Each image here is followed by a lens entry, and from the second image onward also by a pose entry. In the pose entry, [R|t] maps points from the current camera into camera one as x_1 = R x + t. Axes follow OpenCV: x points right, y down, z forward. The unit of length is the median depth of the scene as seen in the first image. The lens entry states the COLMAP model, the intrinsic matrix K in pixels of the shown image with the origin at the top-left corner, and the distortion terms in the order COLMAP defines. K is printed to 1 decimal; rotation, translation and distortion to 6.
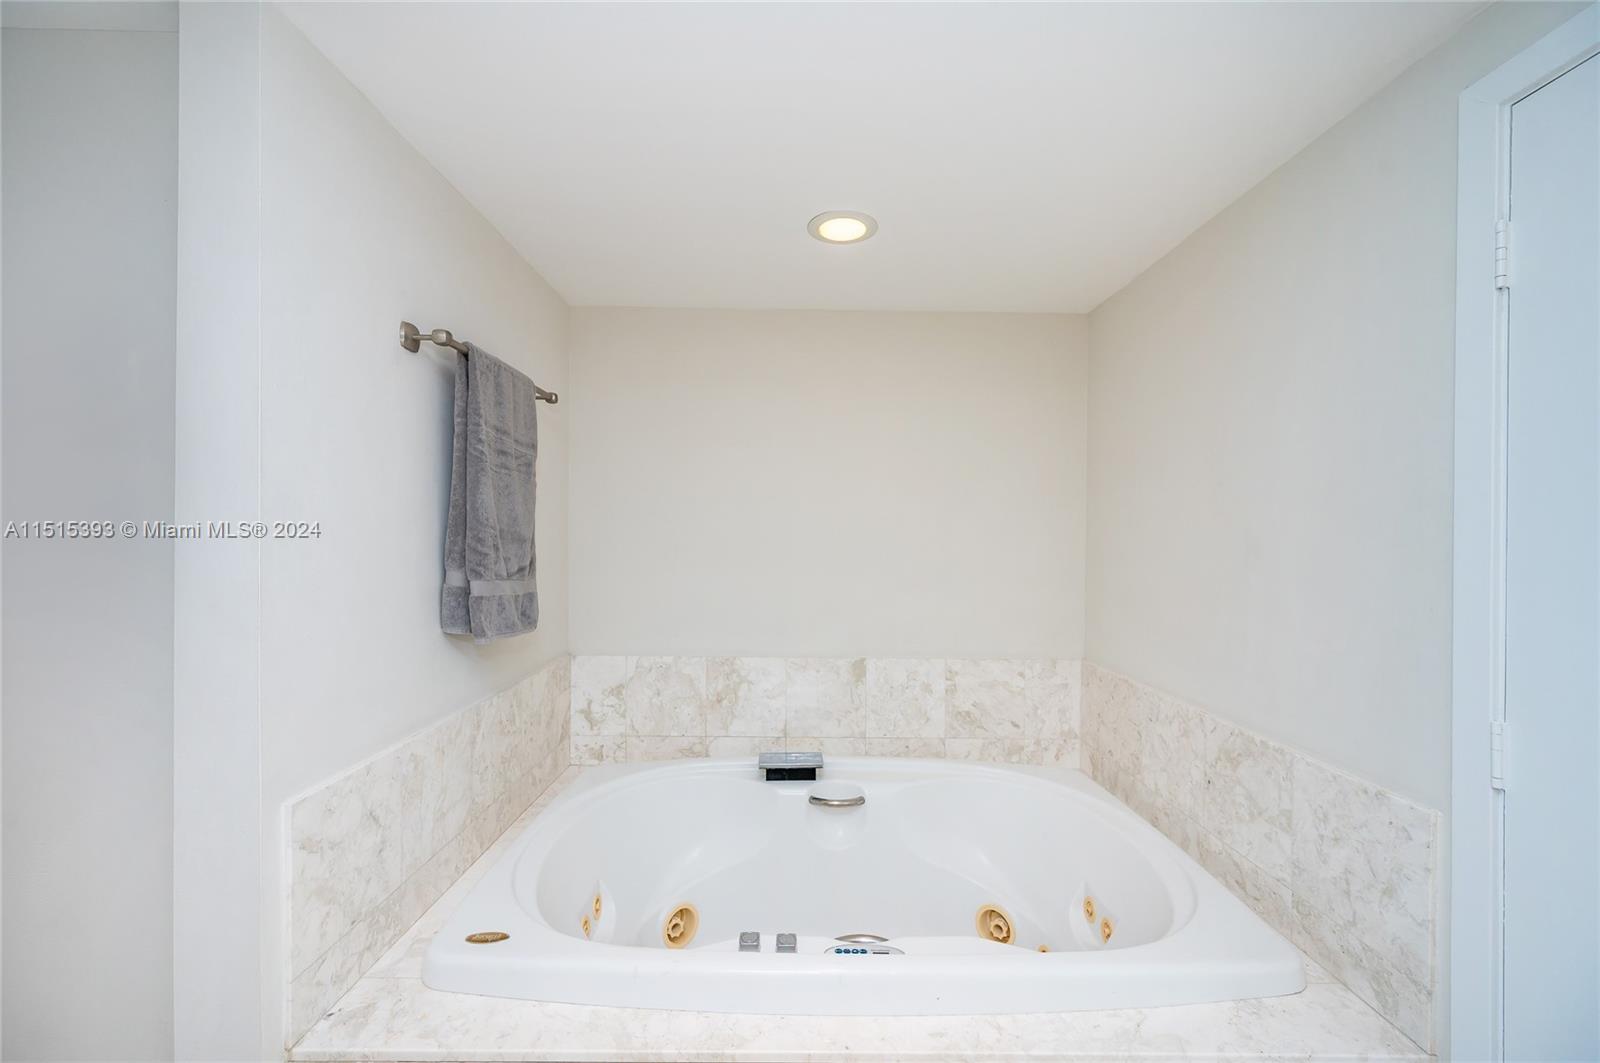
lens RADIAL K [[632.5, 0, 793.7], [0, 632.5, 536.8], [0, 0, 1]] dist [0.001358, 0.000690]
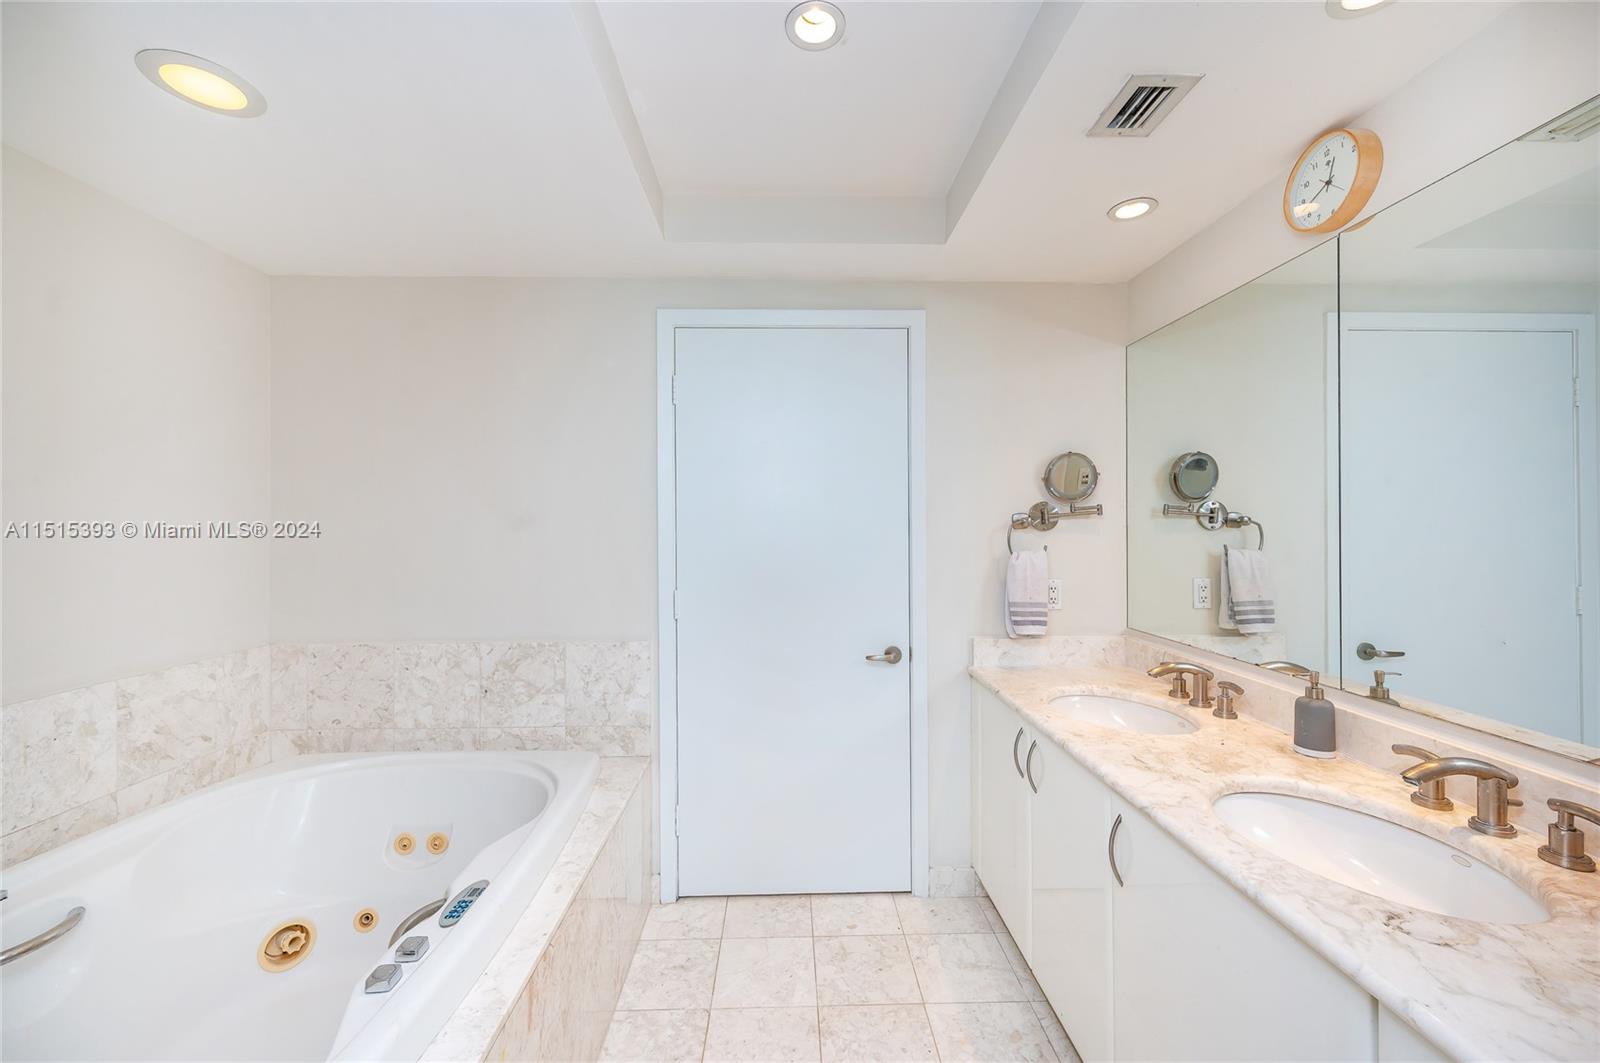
lens RADIAL K [[632.5, 0, 794.8], [0, 632.5, 524.3], [0, 0, 1]] dist [0.001358, 0.000690]
pose [[-0.024149, -0.003008, 0.999704, -0.494686], [0.003547, 0.999989, 0.003095, 0.017552], [-0.999702, 0.003621, -0.024138, 0.251077]]
